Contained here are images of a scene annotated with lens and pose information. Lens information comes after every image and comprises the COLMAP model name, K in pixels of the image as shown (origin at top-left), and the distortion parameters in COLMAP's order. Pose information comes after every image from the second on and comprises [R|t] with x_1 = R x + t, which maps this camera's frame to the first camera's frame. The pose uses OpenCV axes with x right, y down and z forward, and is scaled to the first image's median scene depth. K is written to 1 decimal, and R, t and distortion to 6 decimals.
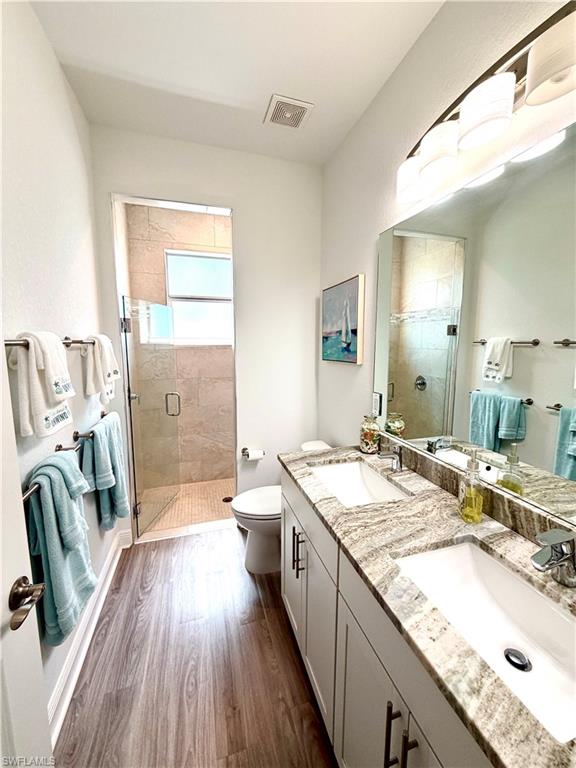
lens RADIAL K [[308.7, 0, 288.0], [0, 308.7, 384.0], [0, 0, 1]] dist [0.003211, 0.000050]
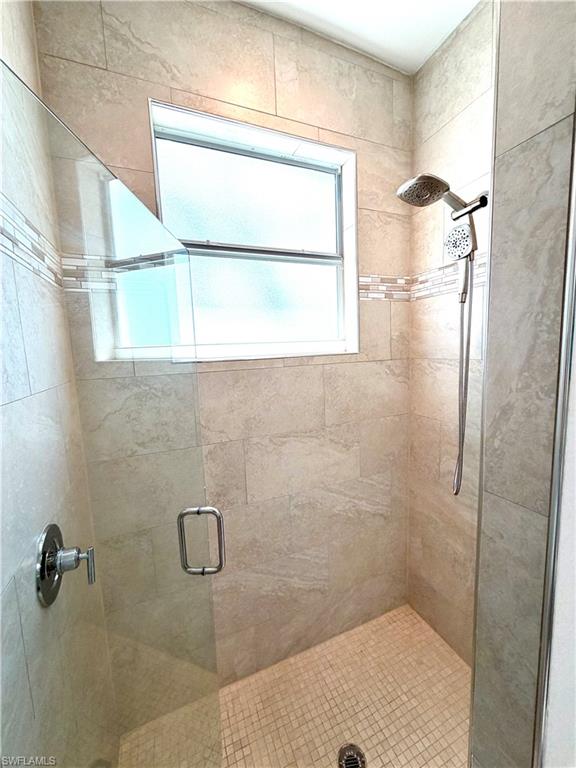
lens RADIAL K [[308.7, 0, 288.0], [0, 308.7, 384.0], [0, 0, 1]] dist [0.003211, 0.000050]
pose [[0.994611, -0.050036, 0.090799, -0.273420], [0.051702, 0.998533, -0.016091, -0.085805], [-0.089860, 0.020699, 0.995739, 0.596358]]
